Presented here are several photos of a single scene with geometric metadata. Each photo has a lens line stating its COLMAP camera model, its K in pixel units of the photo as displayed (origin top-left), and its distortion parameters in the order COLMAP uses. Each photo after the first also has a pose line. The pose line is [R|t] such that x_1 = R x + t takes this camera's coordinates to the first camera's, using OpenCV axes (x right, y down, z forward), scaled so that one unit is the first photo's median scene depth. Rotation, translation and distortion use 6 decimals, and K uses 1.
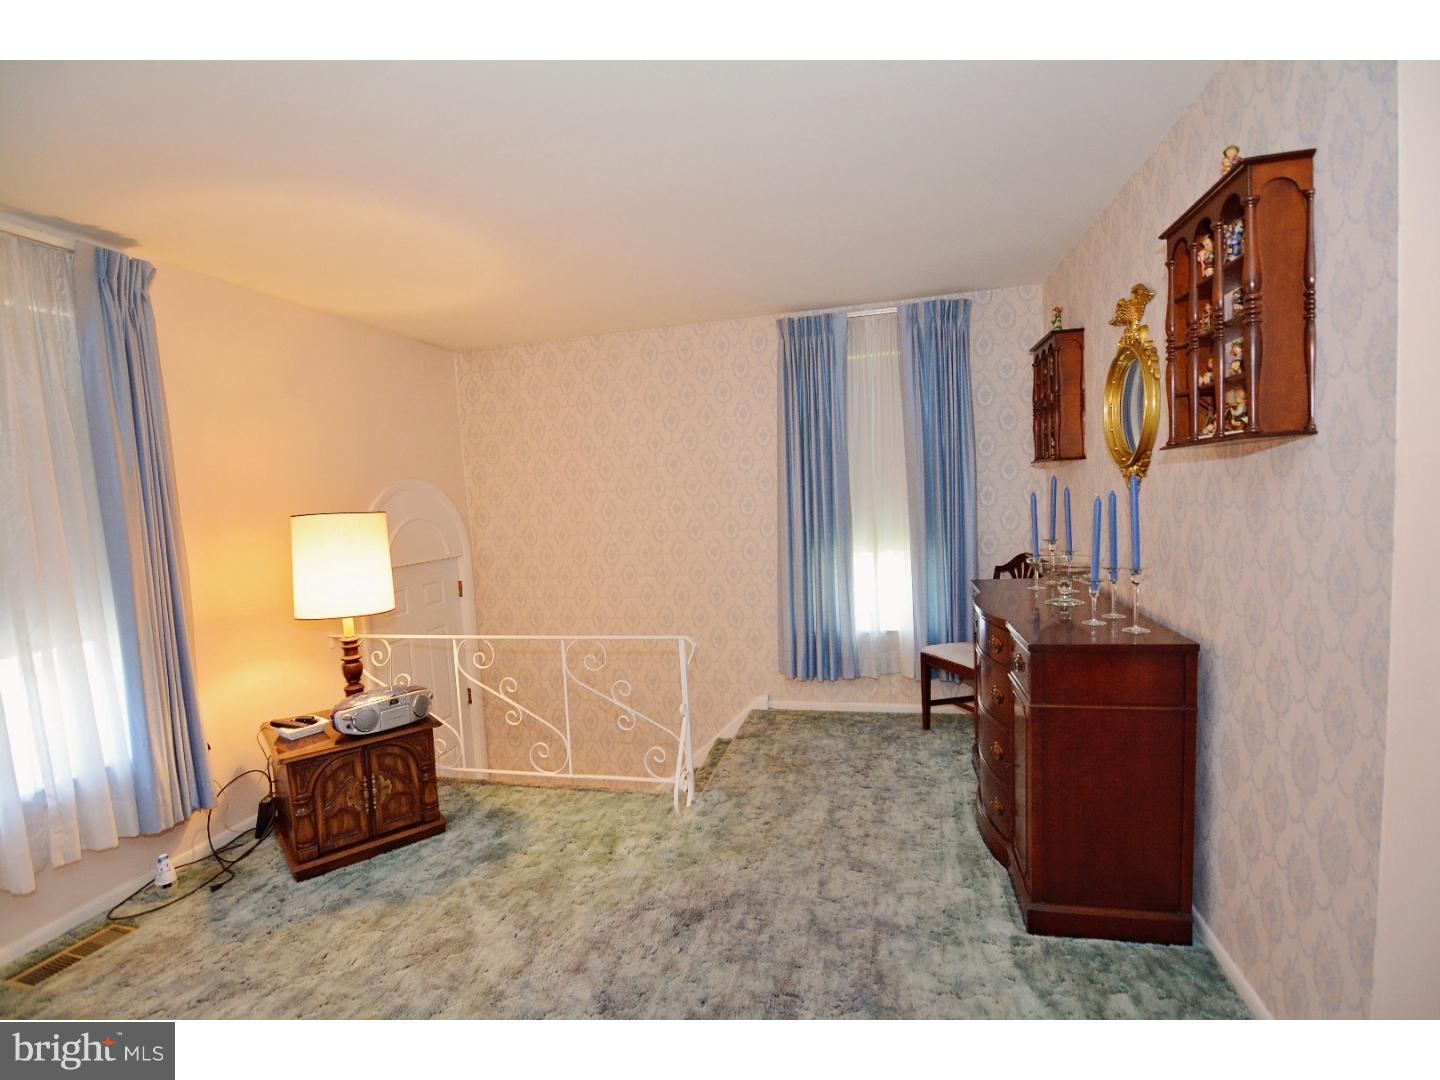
lens RADIAL K [[697.8, 0, 711.5], [0, 697.8, 548.0], [0, 0, 1]] dist [-0.004730, -0.010182]
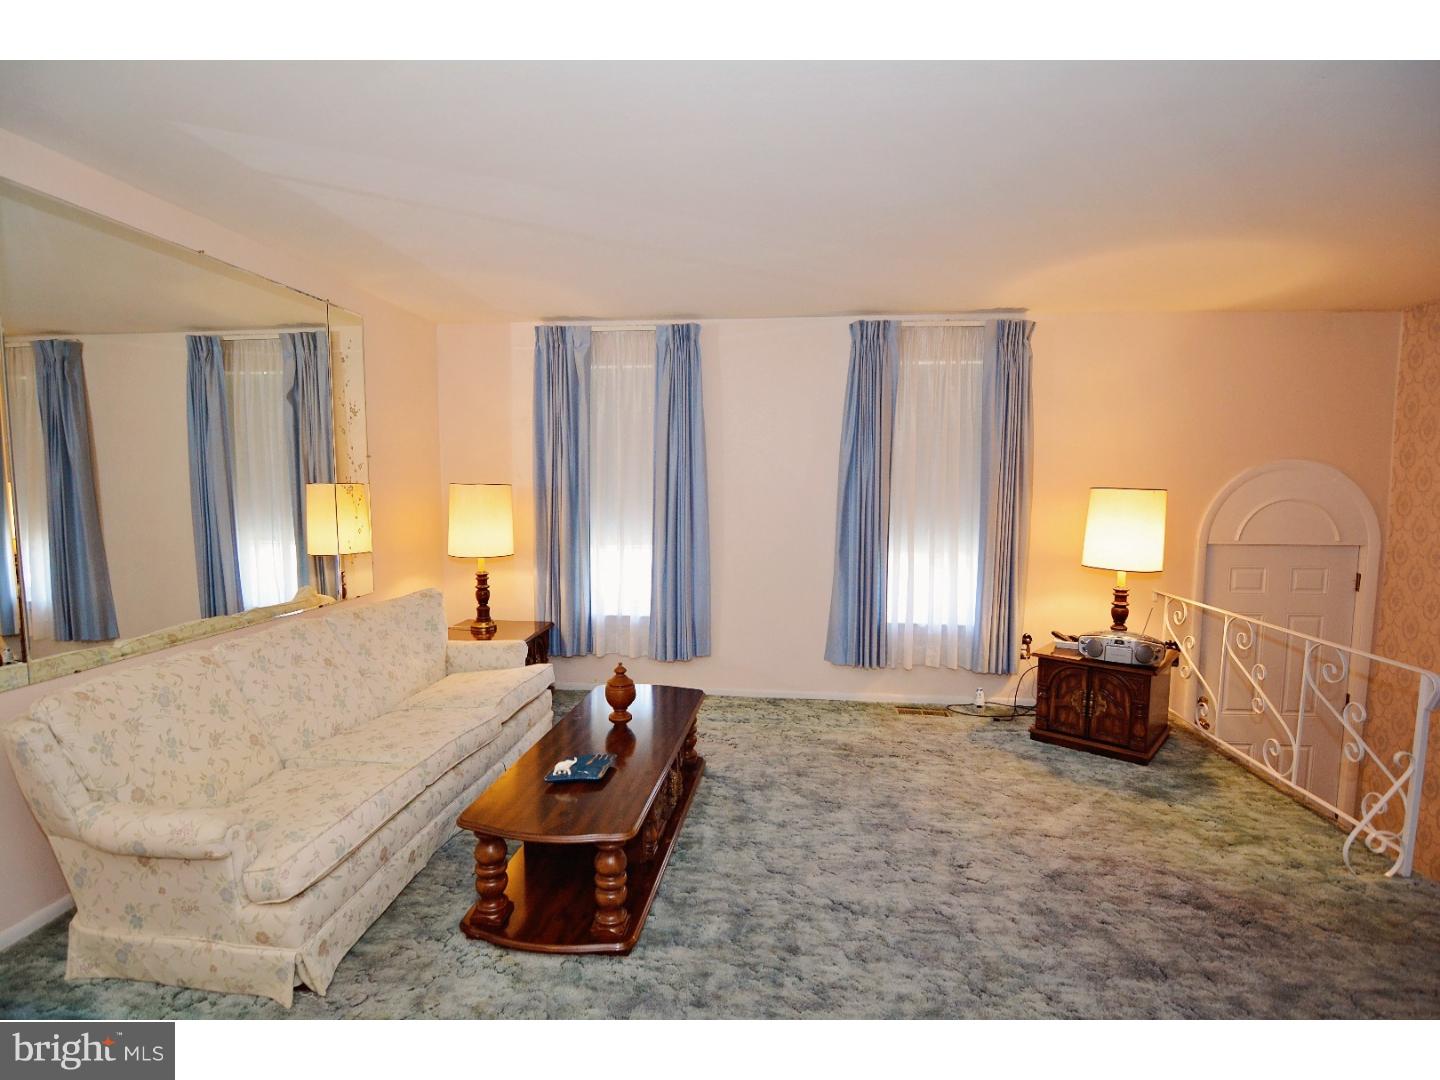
lens RADIAL K [[697.8, 0, 711.5], [0, 697.8, 548.0], [0, 0, 1]] dist [-0.004730, -0.010182]
pose [[0.130453, 0.140173, -0.981496, 0.624233], [-0.090687, 0.987492, 0.128976, -0.037756], [0.987298, 0.072183, 0.141533, 0.091840]]
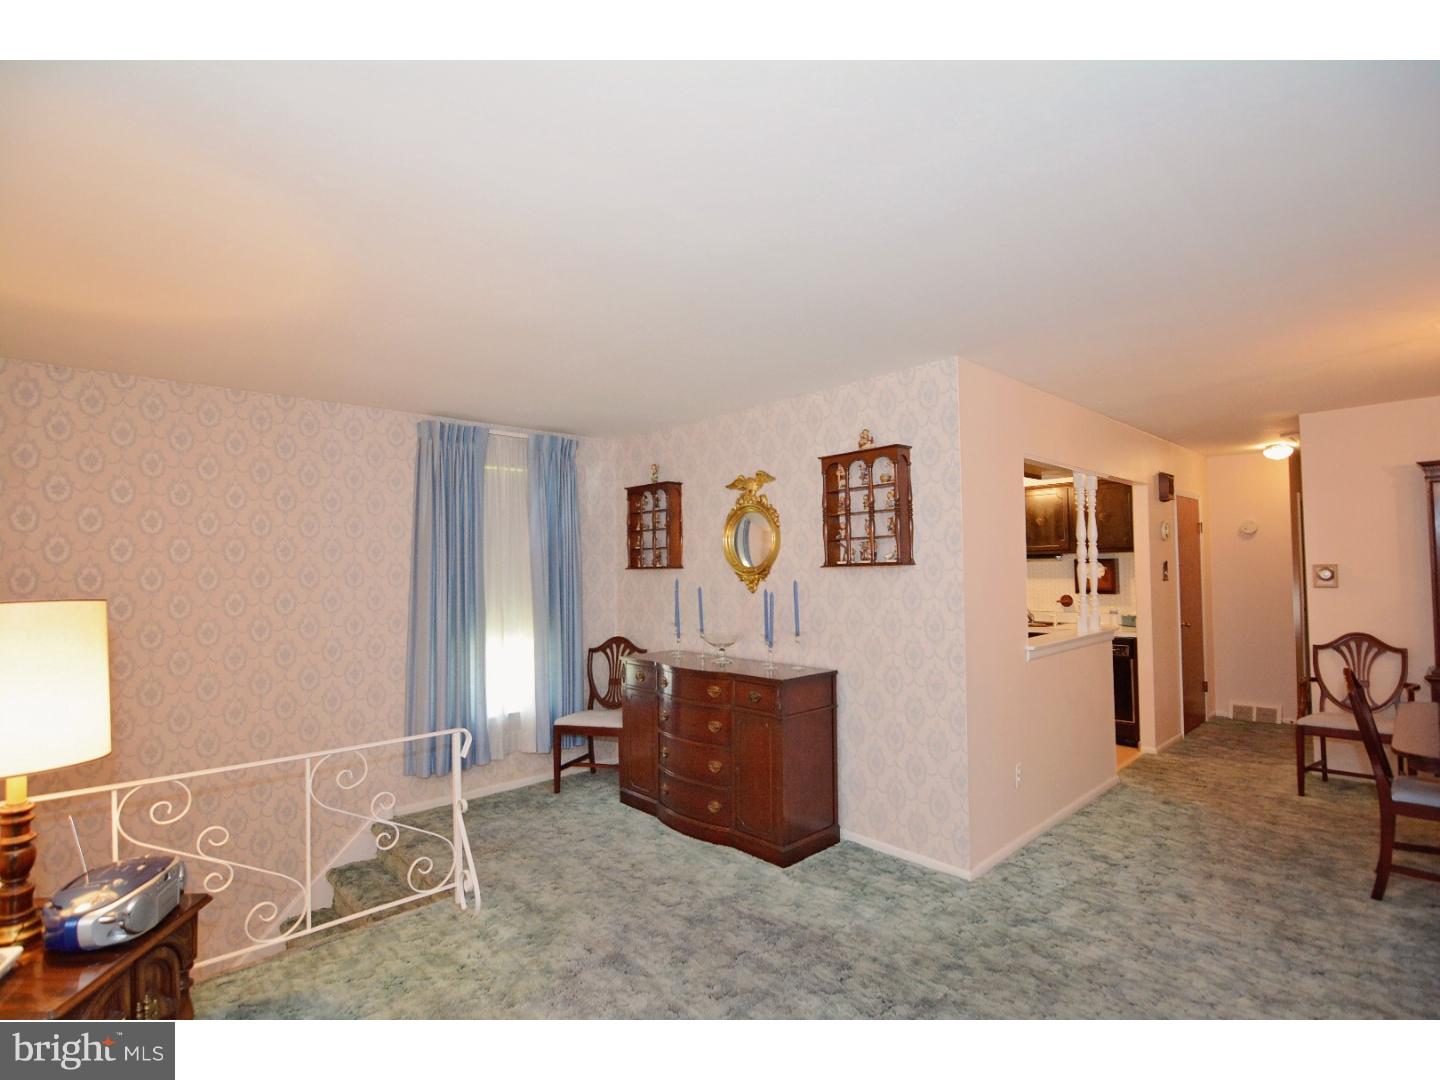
lens RADIAL K [[697.8, 0, 711.5], [0, 697.8, 548.0], [0, 0, 1]] dist [-0.004730, -0.010182]
pose [[0.546469, 0.070342, 0.834520, -0.725035], [0.054522, 0.991364, -0.119264, 0.010663], [-0.835703, 0.110674, 0.537915, 0.150570]]
